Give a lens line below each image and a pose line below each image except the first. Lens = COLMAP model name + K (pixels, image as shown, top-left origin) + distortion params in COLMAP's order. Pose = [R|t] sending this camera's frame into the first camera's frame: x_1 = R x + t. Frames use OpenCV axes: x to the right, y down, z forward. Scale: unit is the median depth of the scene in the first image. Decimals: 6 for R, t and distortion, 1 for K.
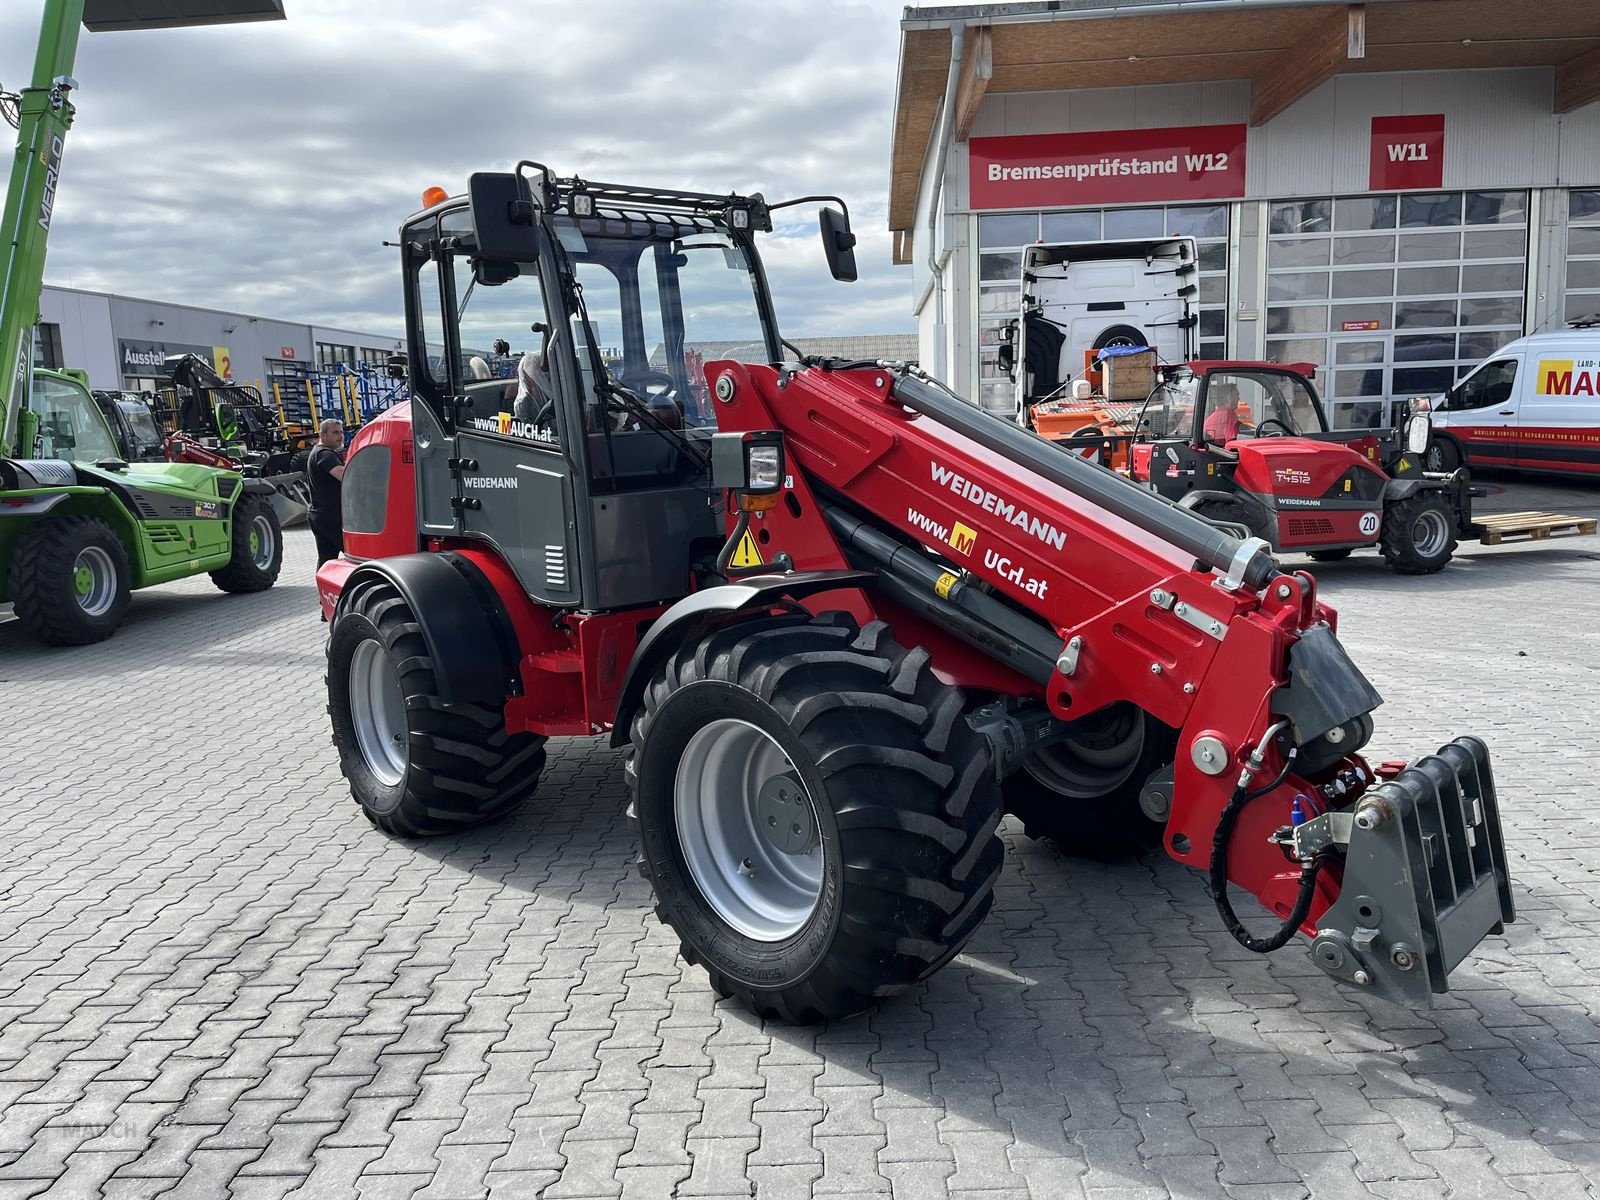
lens RADIAL K [[1202.3, 0, 815.3], [0, 1202.3, 583.3], [0, 0, 1]] dist [0.081810, -0.112436]
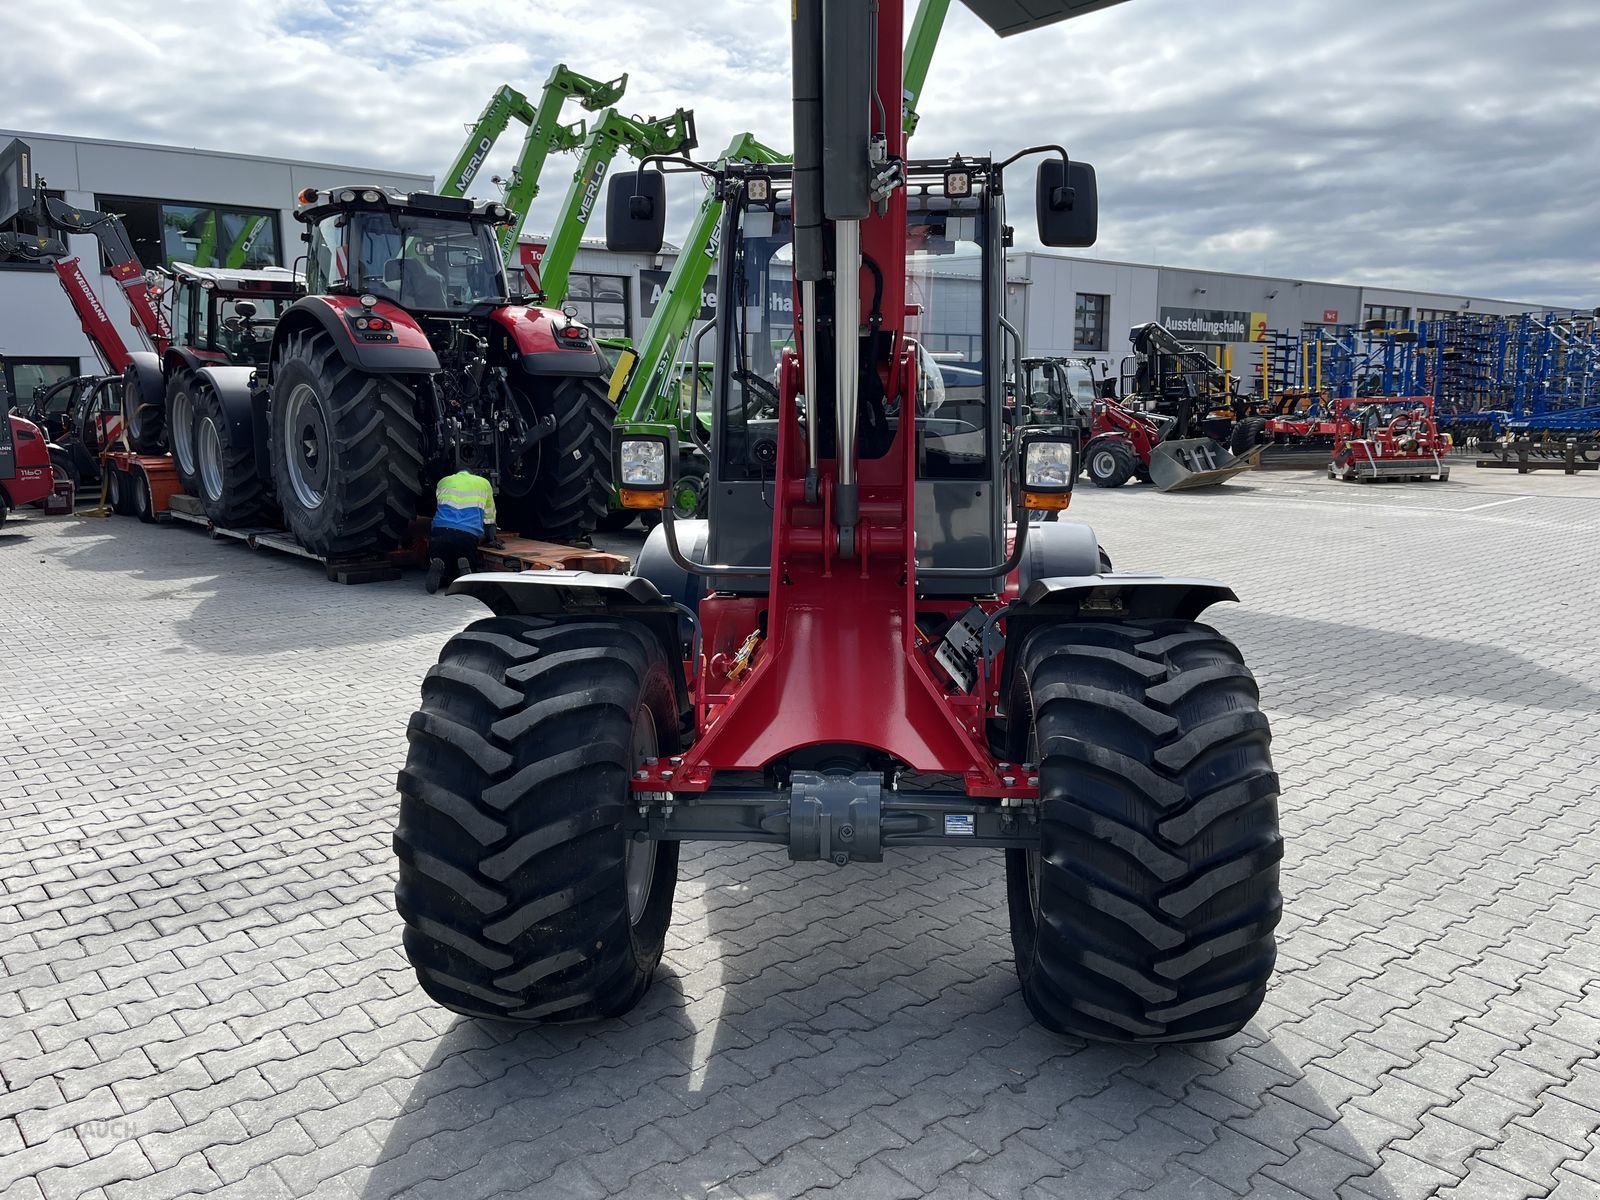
lens RADIAL K [[1204.4, 0, 809.7], [0, 1204.4, 597.6], [0, 0, 1]] dist [0.085478, -0.121285]
pose [[0.663581, 0.158444, -0.731133, 0.262492], [-0.128541, 0.986928, 0.097213, -0.033510], [0.736978, 0.029472, 0.675274, 0.146690]]
